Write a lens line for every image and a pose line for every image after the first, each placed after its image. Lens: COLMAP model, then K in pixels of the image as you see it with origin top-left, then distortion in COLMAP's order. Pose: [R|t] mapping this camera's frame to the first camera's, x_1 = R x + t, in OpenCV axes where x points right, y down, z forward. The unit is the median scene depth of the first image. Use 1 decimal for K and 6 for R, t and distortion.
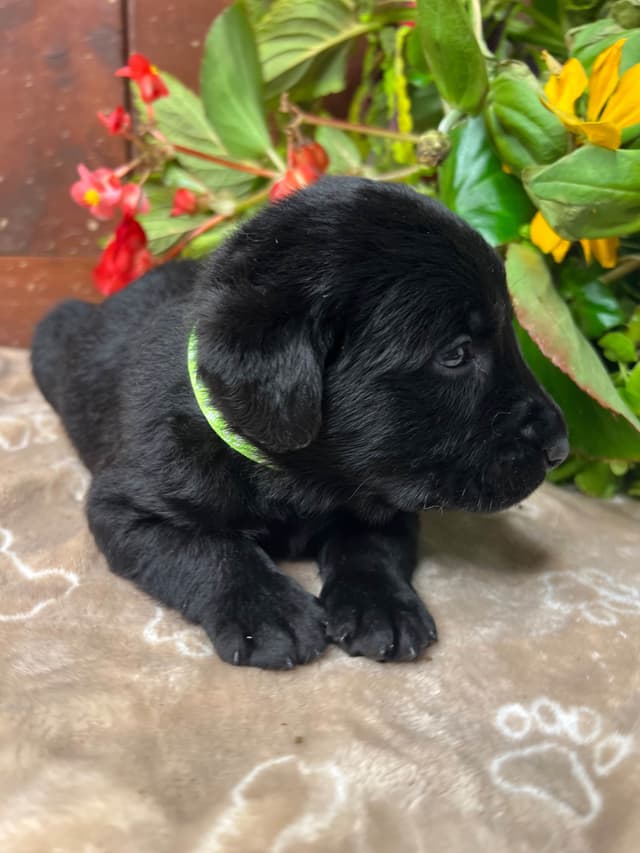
lens RADIAL K [[679.9, 0, 331.7], [0, 679.9, 422.4], [0, 0, 1]] dist [-0.055457, 0.029836]
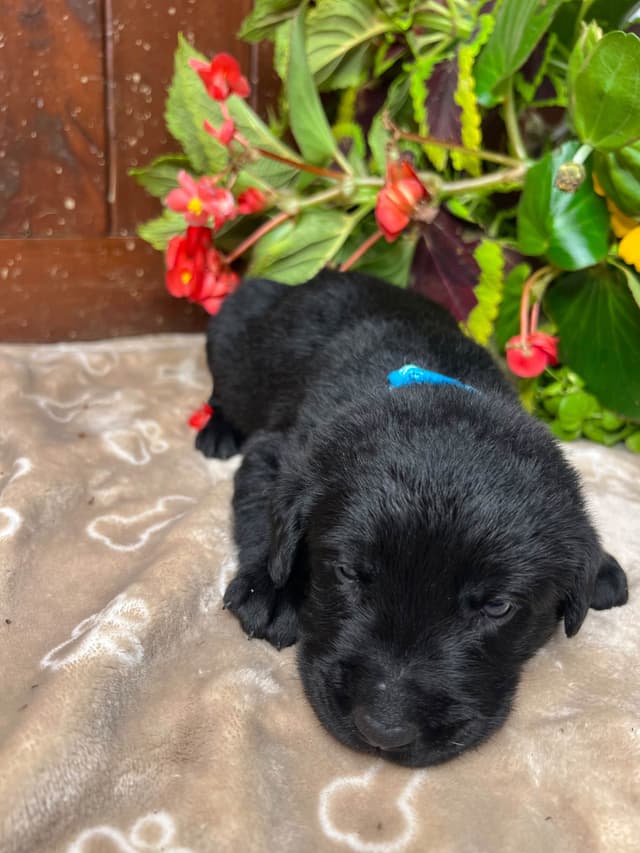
lens RADIAL K [[679.9, 0, 329.3], [0, 679.9, 429.5], [0, 0, 1]] dist [-0.055457, 0.029836]
pose [[0.953988, -0.071627, 0.291163, -0.483549], [0.045521, 0.994391, 0.095473, -0.088605], [-0.296368, -0.077826, 0.951898, -0.020793]]
